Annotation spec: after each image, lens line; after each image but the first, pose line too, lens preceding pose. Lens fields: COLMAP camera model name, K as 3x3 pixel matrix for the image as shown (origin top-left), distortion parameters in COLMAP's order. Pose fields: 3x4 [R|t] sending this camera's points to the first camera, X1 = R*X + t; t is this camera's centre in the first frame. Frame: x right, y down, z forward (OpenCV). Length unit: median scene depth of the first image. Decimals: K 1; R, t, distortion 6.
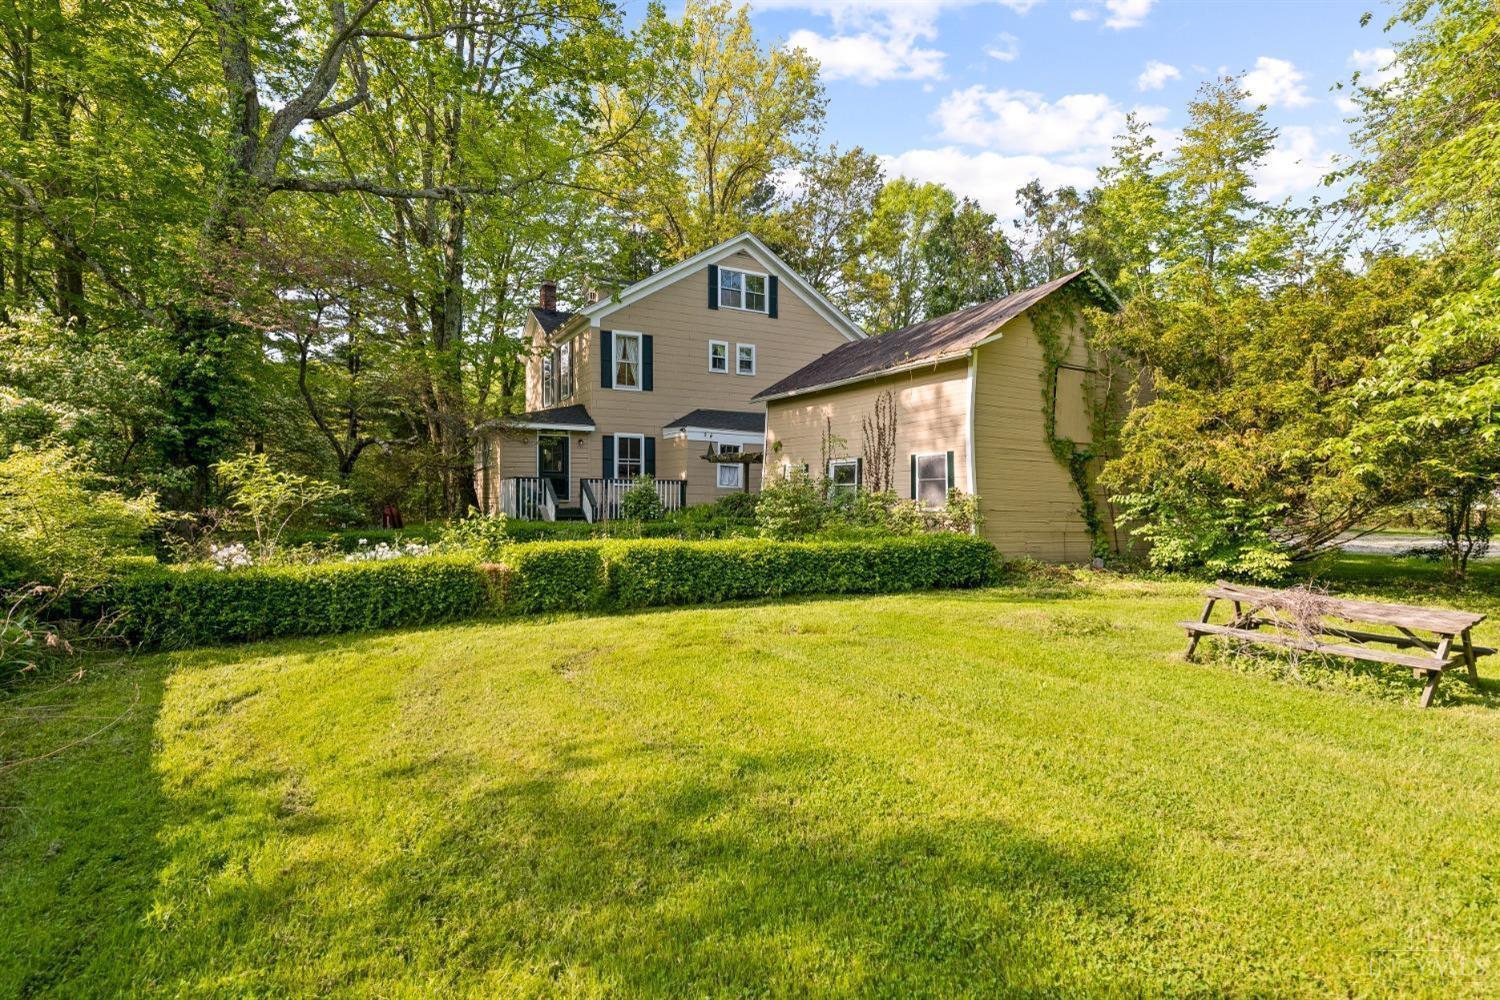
lens RADIAL K [[774.0, 0, 758.3], [0, 774.0, 499.0], [0, 0, 1]] dist [-0.006178, 0.000114]
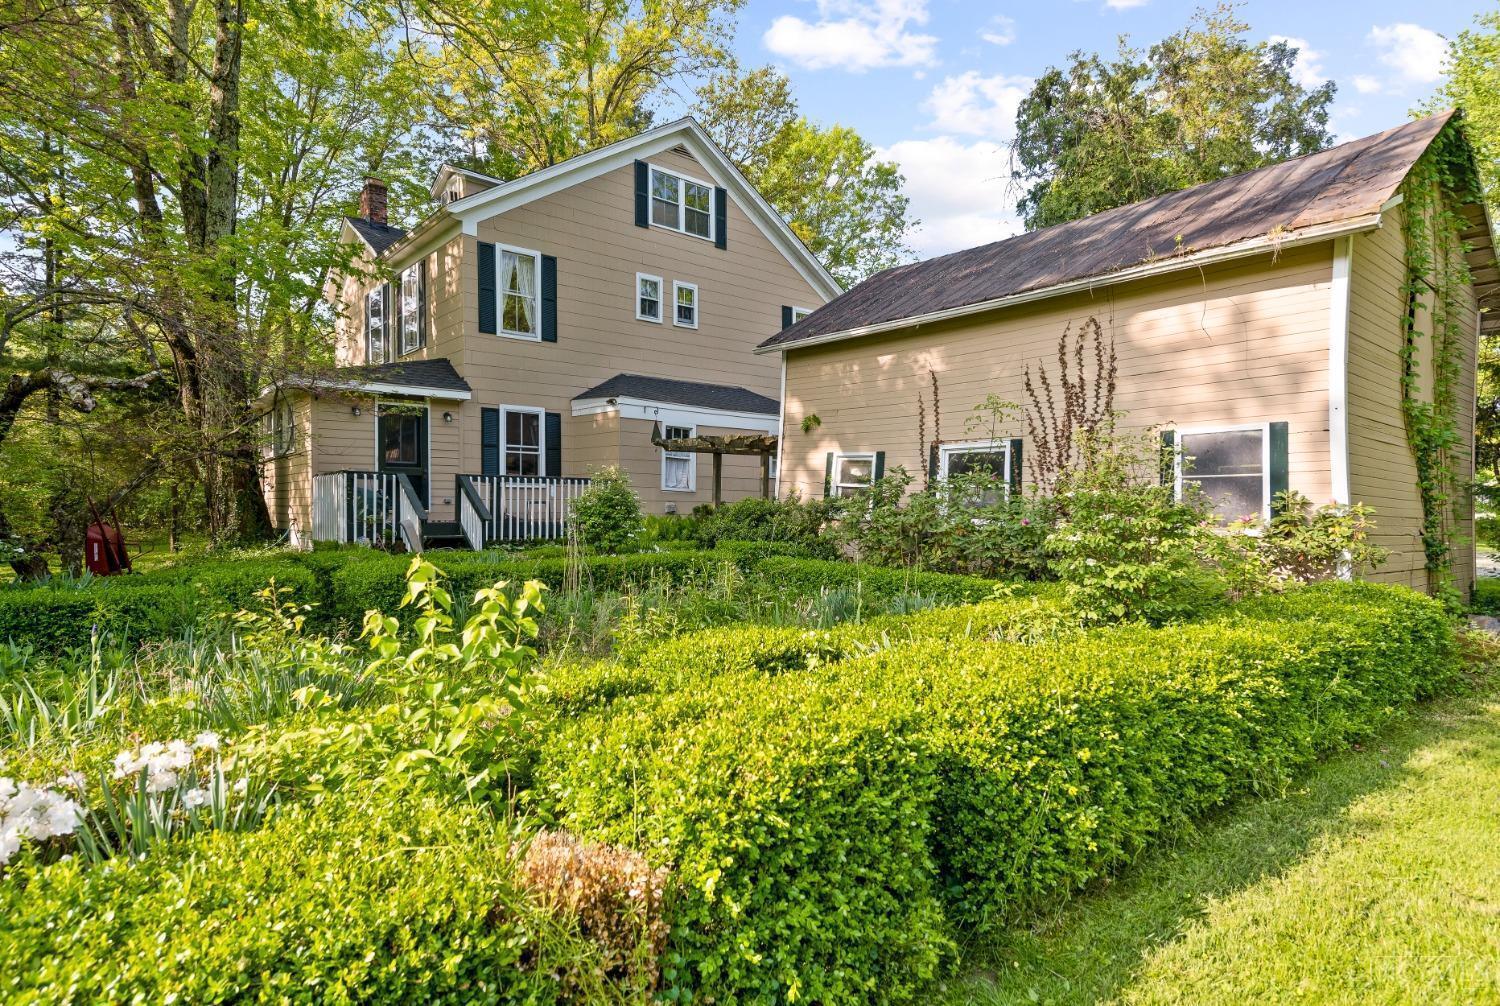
lens RADIAL K [[850.4, 0, 737.3], [0, 850.4, 508.0], [0, 0, 1]] dist [0.009266, -0.002252]
pose [[0.983476, 0.000600, 0.181037, -0.120036], [-0.001527, 0.999986, 0.004980, -0.003397], [-0.181032, -0.005174, 0.983464, 0.270856]]
